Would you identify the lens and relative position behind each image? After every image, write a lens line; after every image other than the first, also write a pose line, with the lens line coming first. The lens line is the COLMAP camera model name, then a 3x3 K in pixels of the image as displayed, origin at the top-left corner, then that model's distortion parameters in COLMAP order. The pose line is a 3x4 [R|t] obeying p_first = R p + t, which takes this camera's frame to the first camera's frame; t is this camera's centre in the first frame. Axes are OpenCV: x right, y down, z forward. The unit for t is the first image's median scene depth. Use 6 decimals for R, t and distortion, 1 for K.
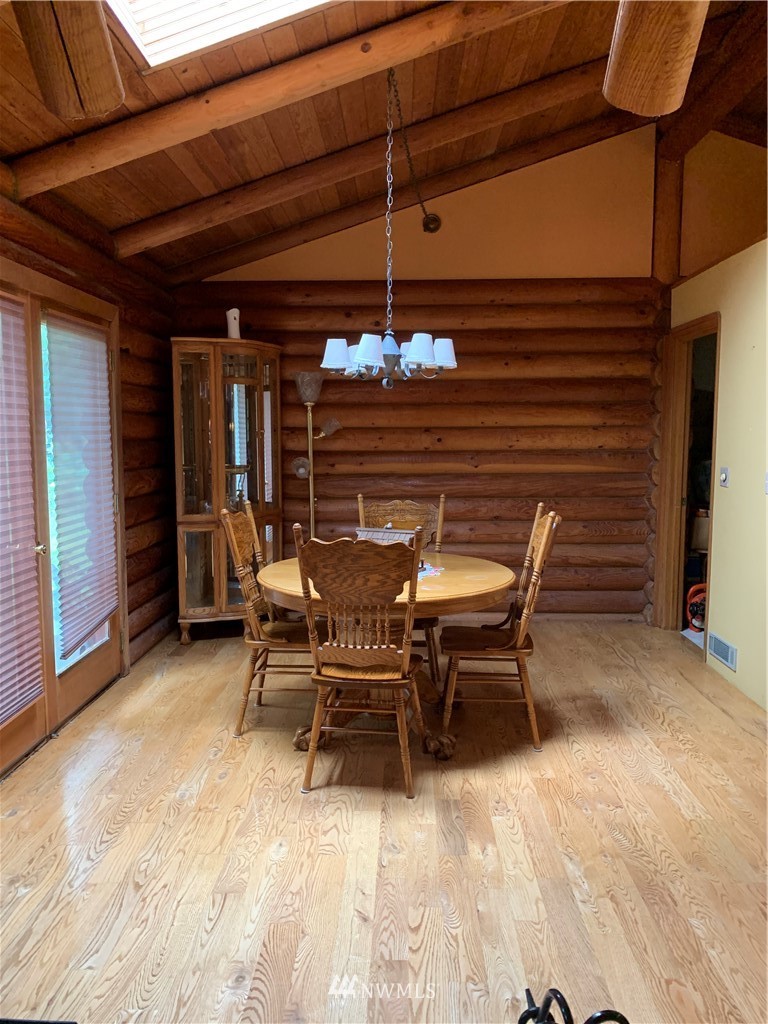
lens RADIAL K [[776.5, 0, 385.4], [0, 776.5, 517.4], [0, 0, 1]] dist [0.025251, -0.031792]
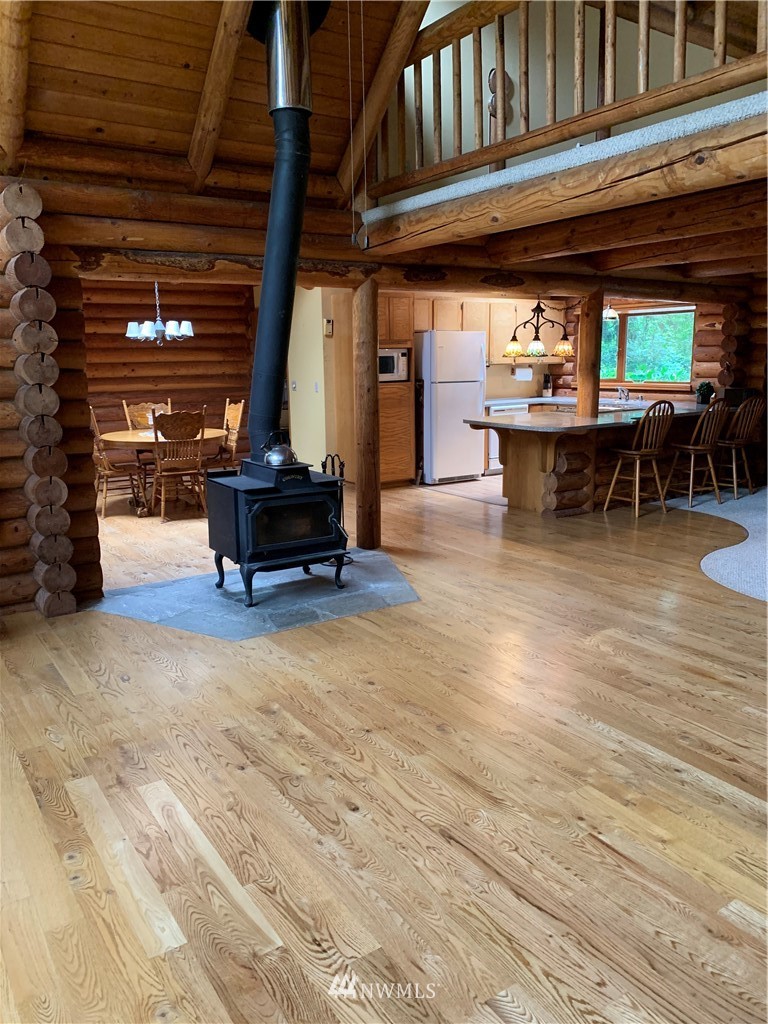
lens RADIAL K [[776.5, 0, 395.0], [0, 776.5, 506.5], [0, 0, 1]] dist [0.025251, -0.031792]
pose [[0.809021, -0.121119, 0.575165, -0.752837], [0.077195, 0.991957, 0.100306, 0.103907], [-0.582688, -0.036750, 0.811865, -1.112343]]
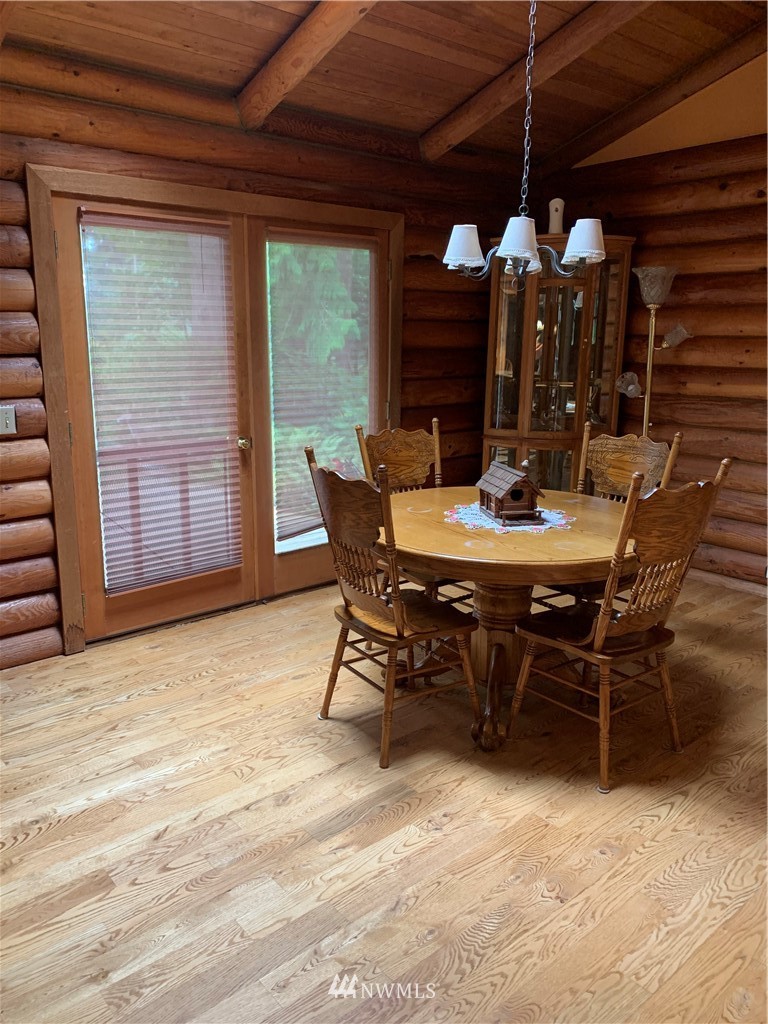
lens RADIAL K [[776.5, 0, 379.4], [0, 776.5, 510.3], [0, 0, 1]] dist [0.025251, -0.031792]
pose [[0.667453, 0.173435, -0.724173, 0.532405], [-0.088014, 0.984056, 0.154554, -0.056392], [0.739432, -0.039420, 0.672076, 0.350697]]
